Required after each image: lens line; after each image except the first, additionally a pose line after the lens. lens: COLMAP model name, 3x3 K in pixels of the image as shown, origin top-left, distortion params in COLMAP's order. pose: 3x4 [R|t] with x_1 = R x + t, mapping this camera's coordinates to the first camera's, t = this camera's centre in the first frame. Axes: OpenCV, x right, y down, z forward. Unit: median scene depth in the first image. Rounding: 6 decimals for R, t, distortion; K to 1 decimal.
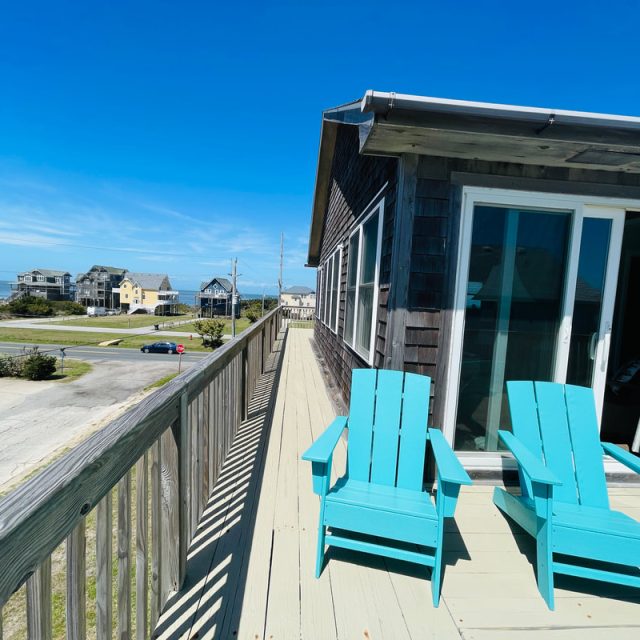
lens RADIAL K [[346.5, 0, 315.0], [0, 346.5, 320.8], [0, 0, 1]] dist [-0.000227, 0.000830]
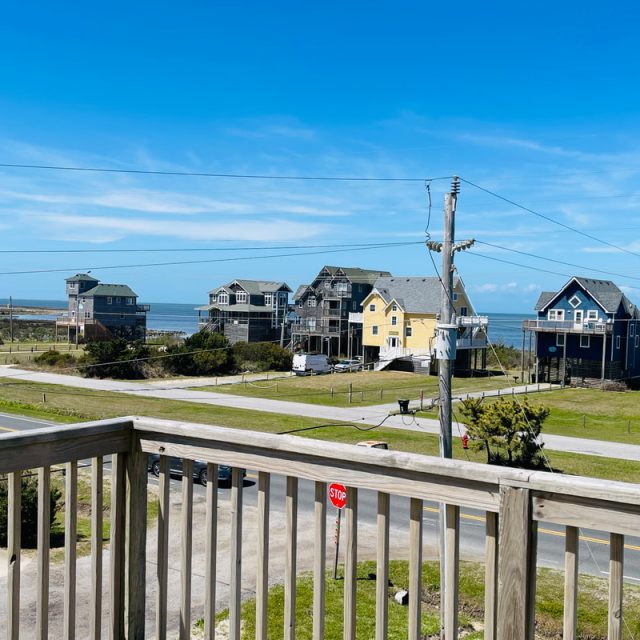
lens RADIAL K [[797.7, 0, 320.0], [0, 797.7, 320.0], [0, 0, 1]] dist [0.026236, 0.016754]
pose [[0.798256, -0.020184, -0.601980, 0.015187], [-0.028055, 0.997108, -0.070634, -0.008931], [0.601664, 0.073272, 0.795381, 0.132528]]
